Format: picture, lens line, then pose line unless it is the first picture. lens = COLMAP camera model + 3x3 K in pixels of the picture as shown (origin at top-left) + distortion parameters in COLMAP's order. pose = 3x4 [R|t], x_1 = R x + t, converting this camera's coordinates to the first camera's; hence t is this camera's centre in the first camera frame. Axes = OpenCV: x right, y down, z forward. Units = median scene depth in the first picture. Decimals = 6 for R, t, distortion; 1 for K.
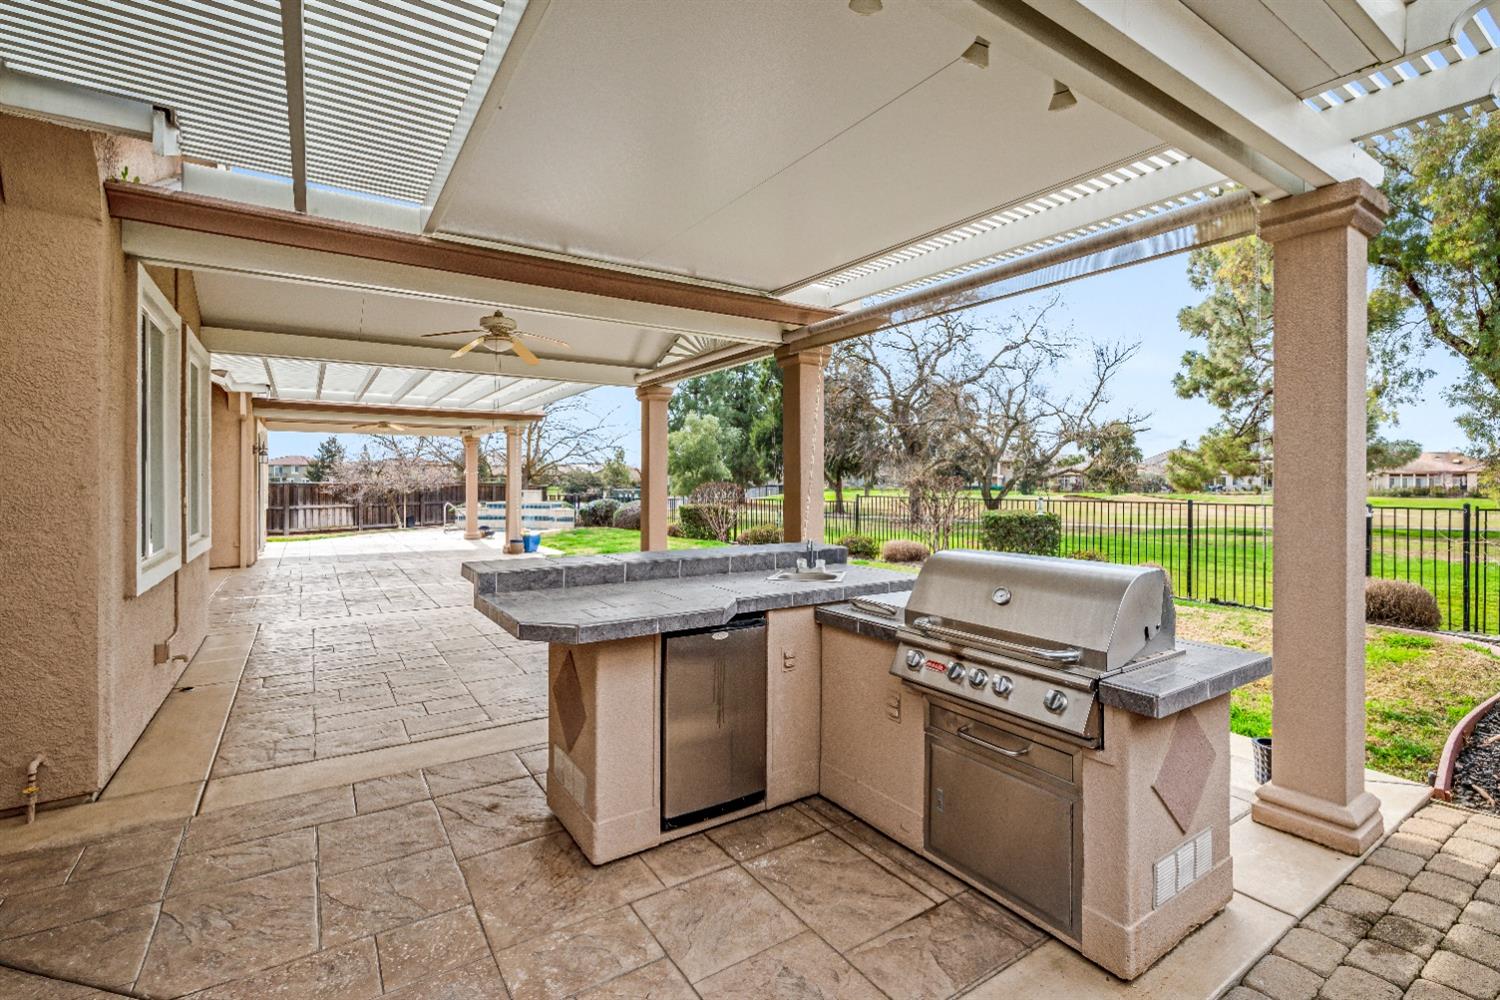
lens RADIAL K [[666.5, 0, 752.8], [0, 666.5, 503.2], [0, 0, 1]] dist [-0.000648, -0.000121]
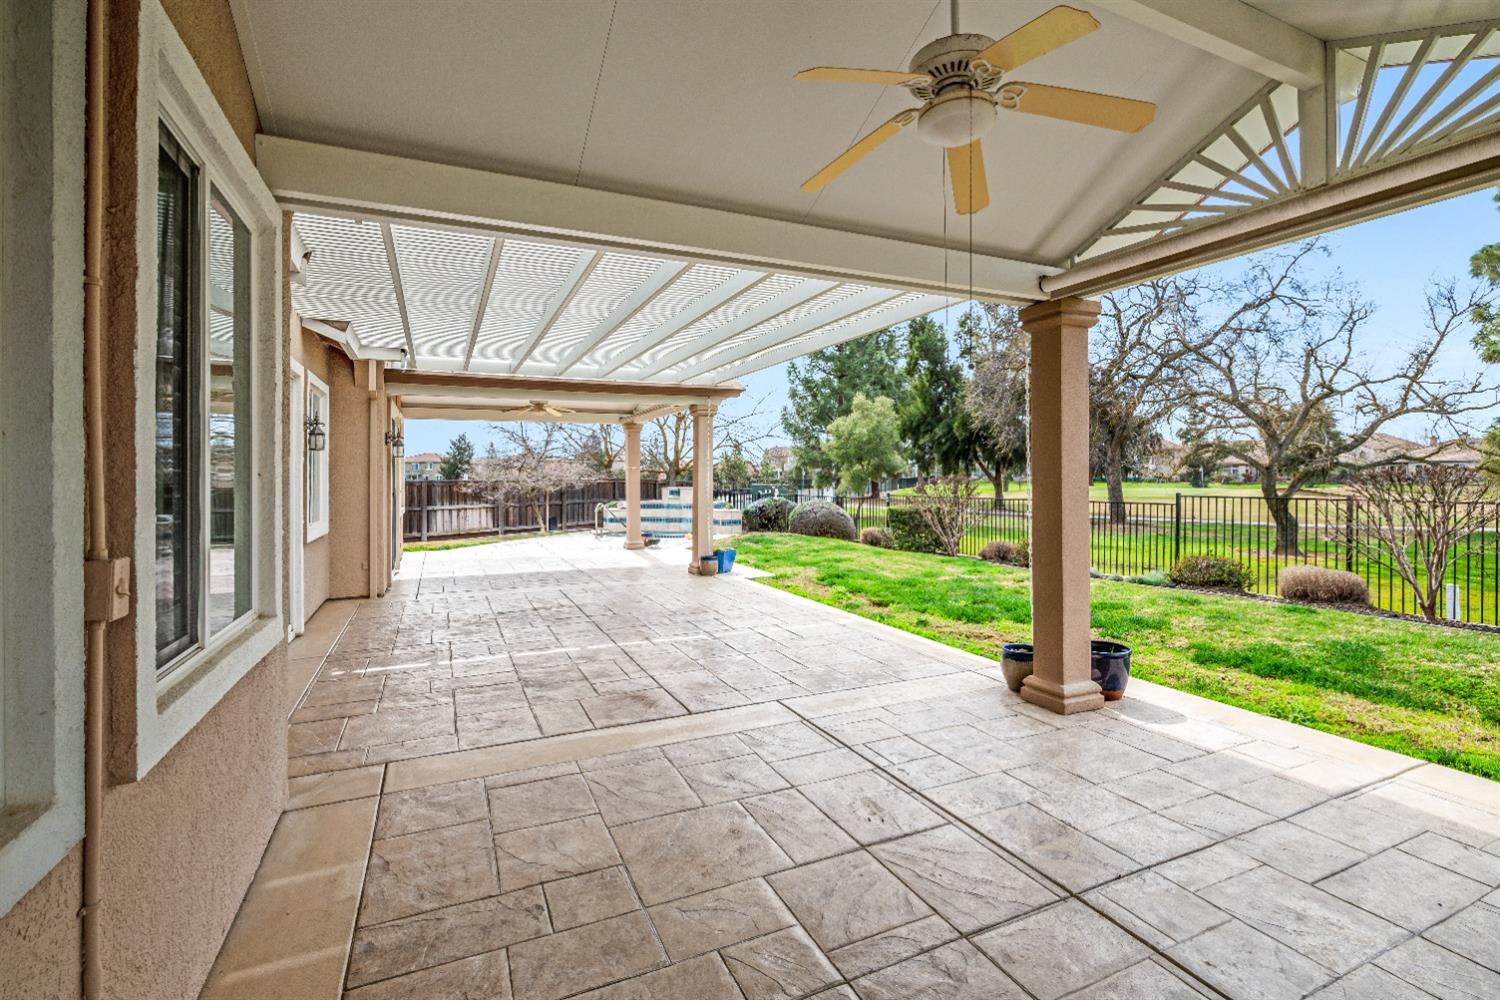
lens RADIAL K [[675.5, 0, 762.6], [0, 675.5, 496.7], [0, 0, 1]] dist [0.003301, 0.000340]
pose [[0.989660, -0.002487, -0.143413, -0.119782], [0.002478, 0.999997, -0.000238, -0.007611], [0.143413, -0.000120, 0.989663, 0.166604]]
